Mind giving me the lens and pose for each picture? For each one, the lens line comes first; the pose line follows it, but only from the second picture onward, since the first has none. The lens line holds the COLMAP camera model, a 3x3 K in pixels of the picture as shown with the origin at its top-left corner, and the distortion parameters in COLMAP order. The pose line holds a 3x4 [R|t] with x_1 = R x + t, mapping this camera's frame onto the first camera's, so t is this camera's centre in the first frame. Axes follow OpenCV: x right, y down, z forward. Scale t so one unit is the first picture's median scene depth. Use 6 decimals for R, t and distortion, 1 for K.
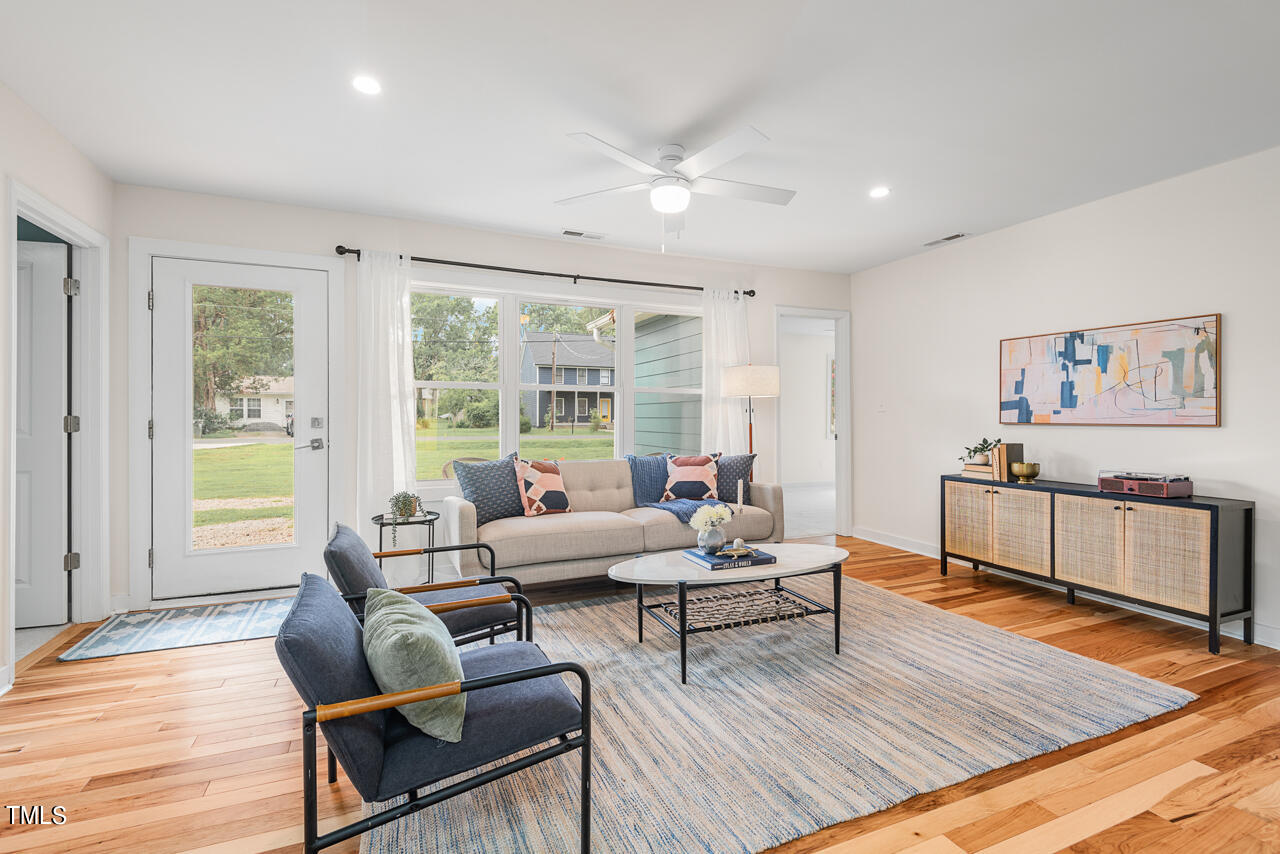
lens RADIAL K [[586.1, 0, 637.3], [0, 586.1, 421.1], [0, 0, 1]] dist [0.027603, -0.018539]
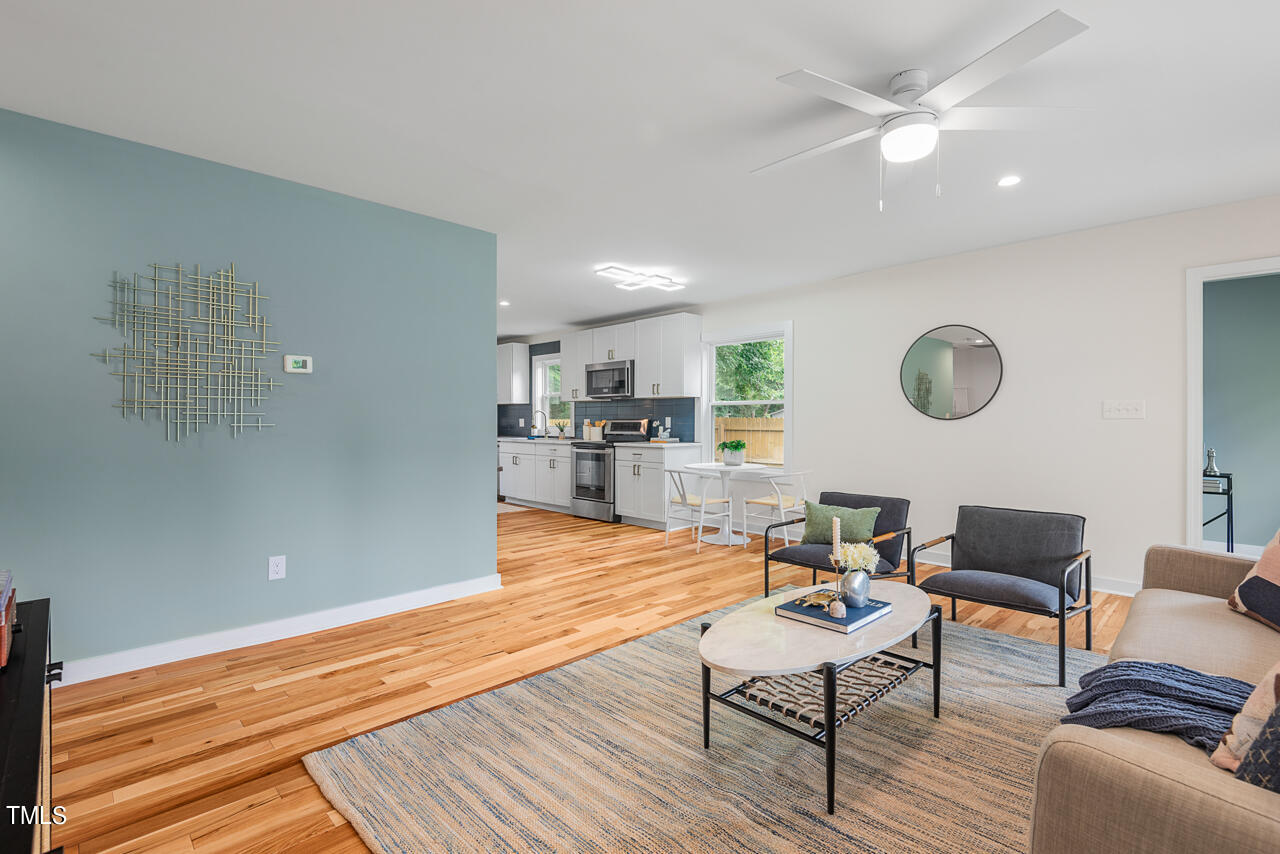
lens RADIAL K [[577.1, 0, 642.3], [0, 577.1, 420.9], [0, 0, 1]] dist [0.037662, -0.029716]
pose [[-0.932418, -0.002823, -0.361372, 0.577294], [-0.004120, 0.999988, 0.002817, -0.013299], [0.361359, 0.004115, -0.932418, 1.400741]]
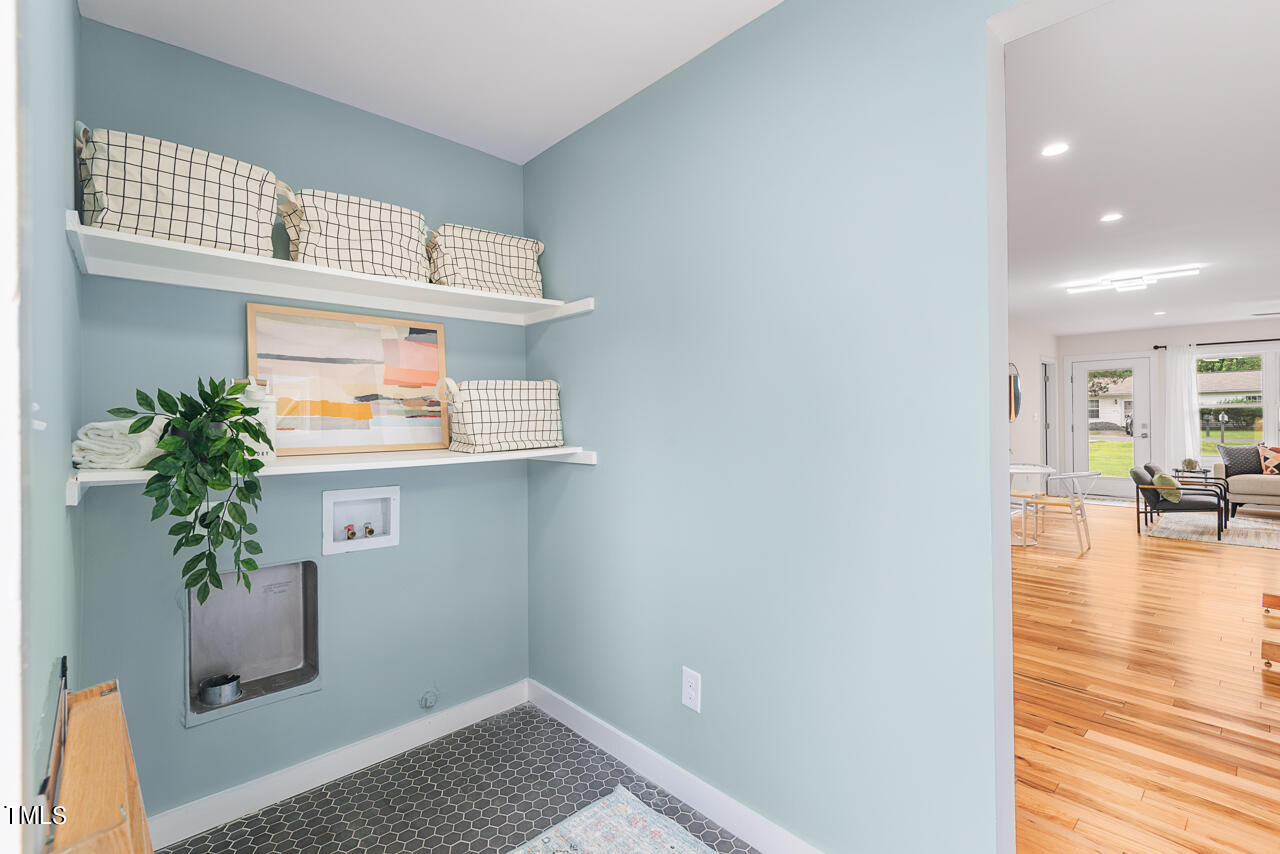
lens RADIAL K [[577.1, 0, 642.3], [0, 577.1, 420.9], [0, 0, 1]] dist [0.037662, -0.029716]
pose [[0.337507, -0.005903, -0.941305, 1.017583], [0.007090, 0.999968, -0.003729, -0.024741], [0.941296, -0.005415, 0.337538, -1.744565]]
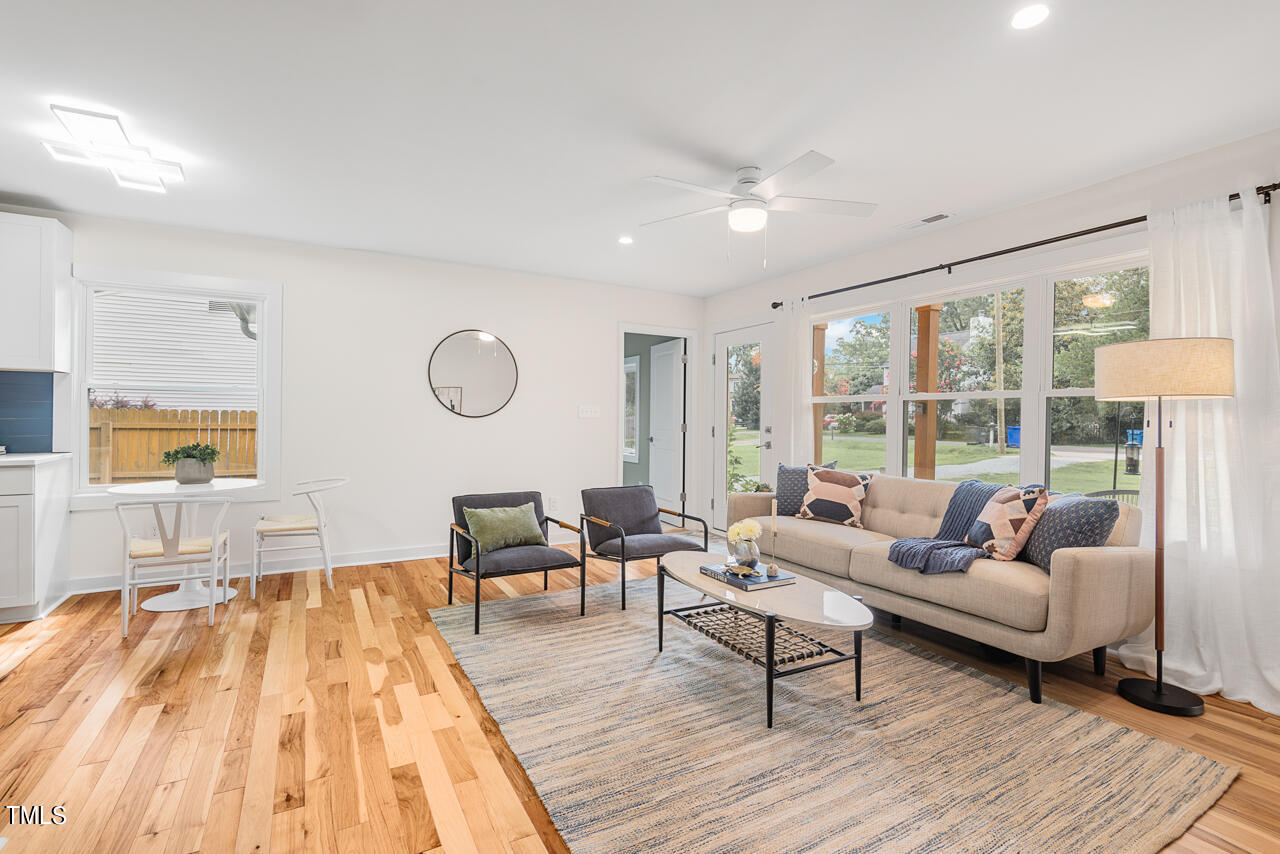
lens RADIAL K [[586.1, 0, 637.3], [0, 586.1, 421.1], [0, 0, 1]] dist [0.027603, -0.018539]
pose [[0.098754, 0.001345, -0.995111, 0.950586], [-0.017092, 0.999854, -0.000345, -0.014790], [0.994965, 0.017043, 0.098763, 0.625161]]
